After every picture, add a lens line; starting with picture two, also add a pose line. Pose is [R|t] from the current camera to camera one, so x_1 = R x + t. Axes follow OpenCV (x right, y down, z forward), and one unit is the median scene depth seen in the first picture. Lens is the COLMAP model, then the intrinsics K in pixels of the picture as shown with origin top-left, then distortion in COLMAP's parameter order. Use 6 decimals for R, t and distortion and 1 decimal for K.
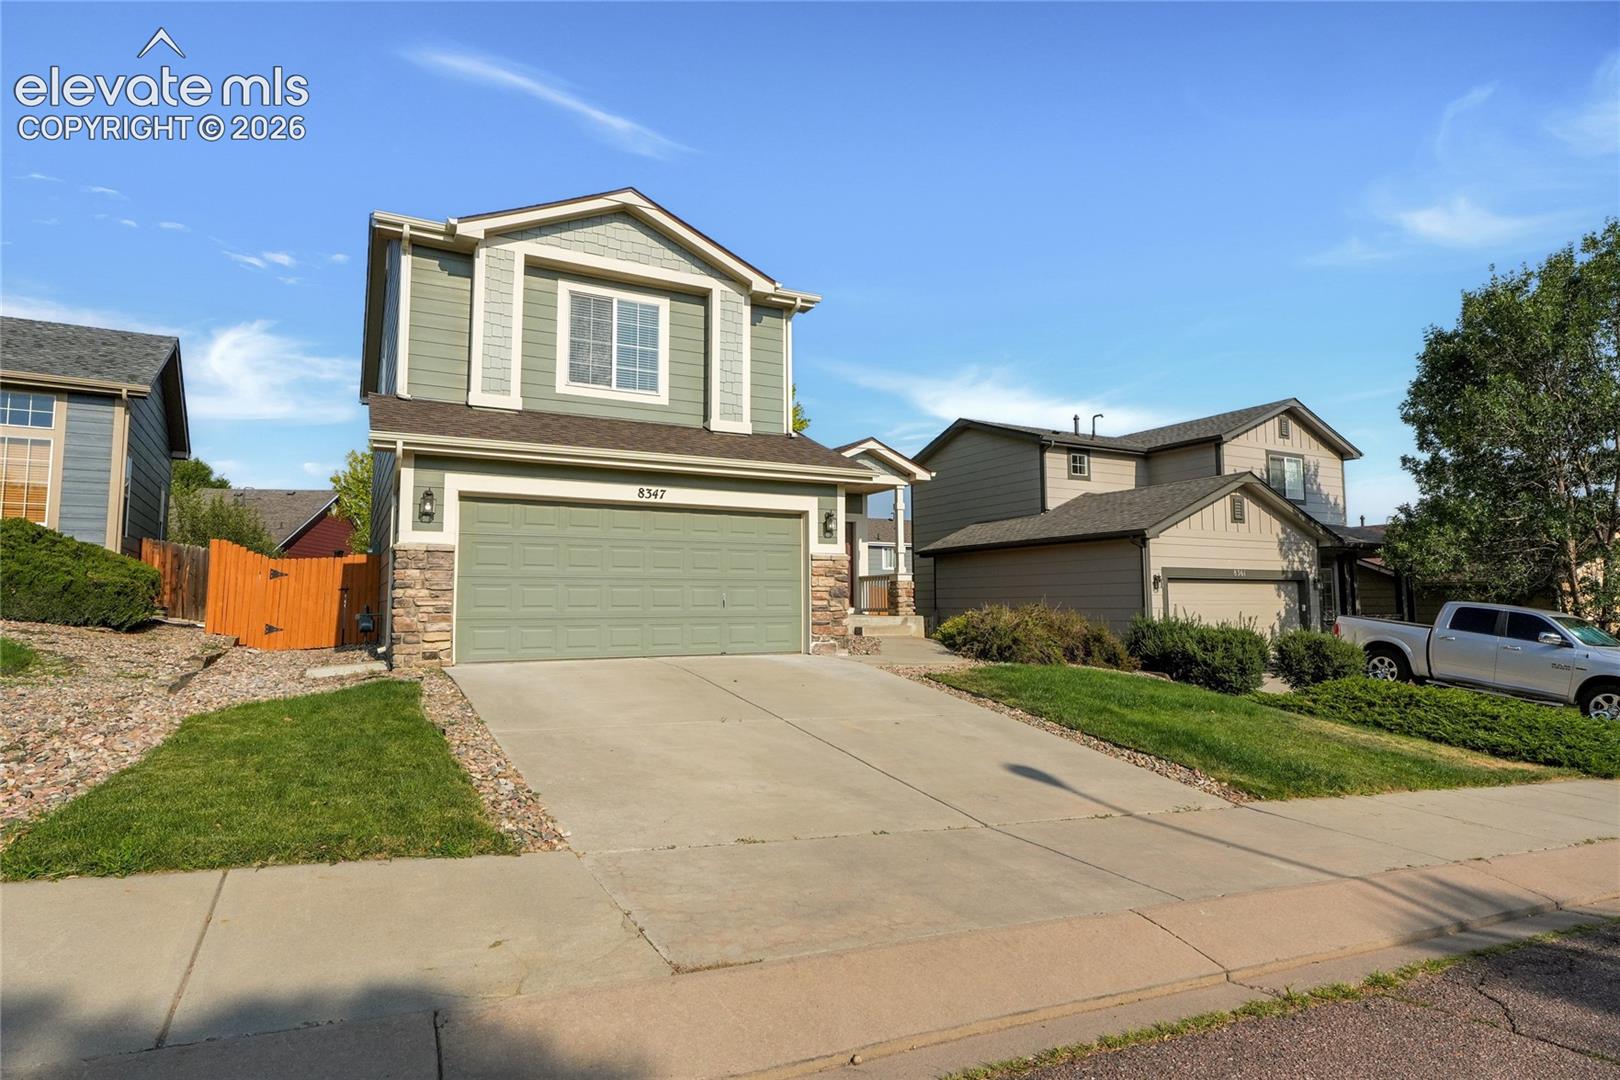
lens RADIAL K [[893.0, 0, 810.0], [0, 893.0, 540.0], [0, 0, 1]] dist [0.000117, -0.000205]
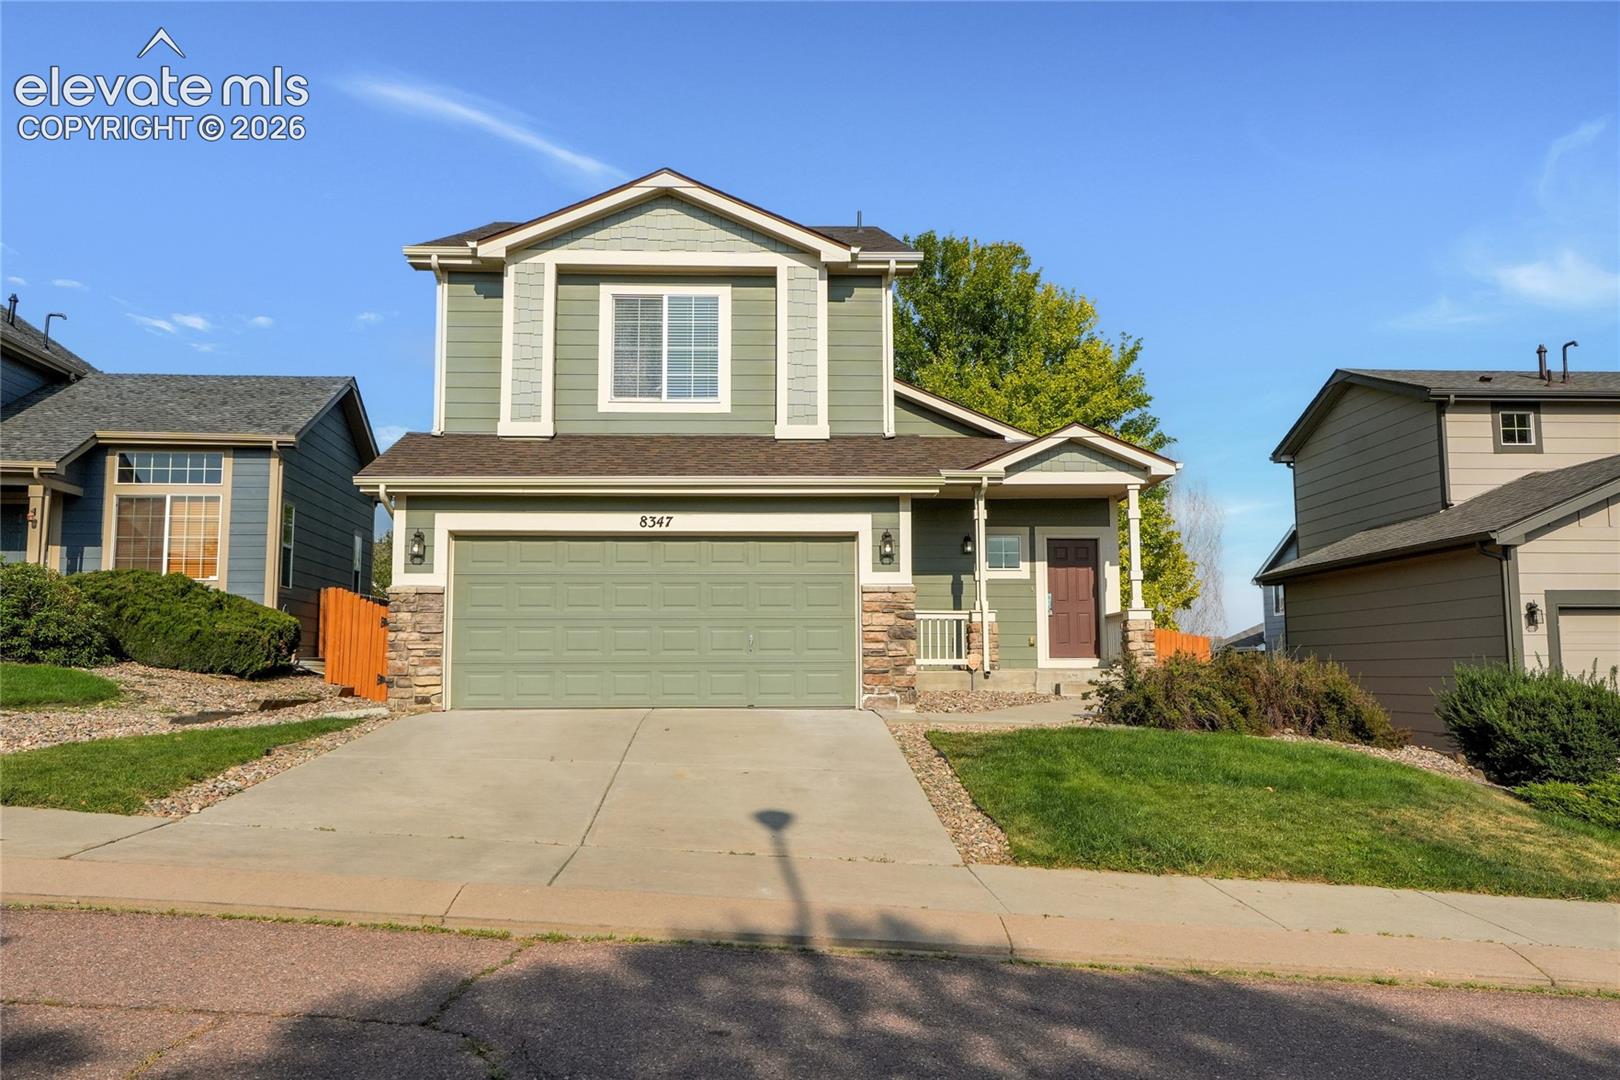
lens RADIAL K [[1393.0, 0, 810.0], [0, 1393.0, 540.0], [0, 0, 1]] dist [-0.001563, 0.003182]
pose [[0.892246, -0.043265, -0.449473, 0.514707], [0.032570, 0.998973, -0.031504, 0.012760], [0.450374, 0.013470, 0.892738, -0.137838]]
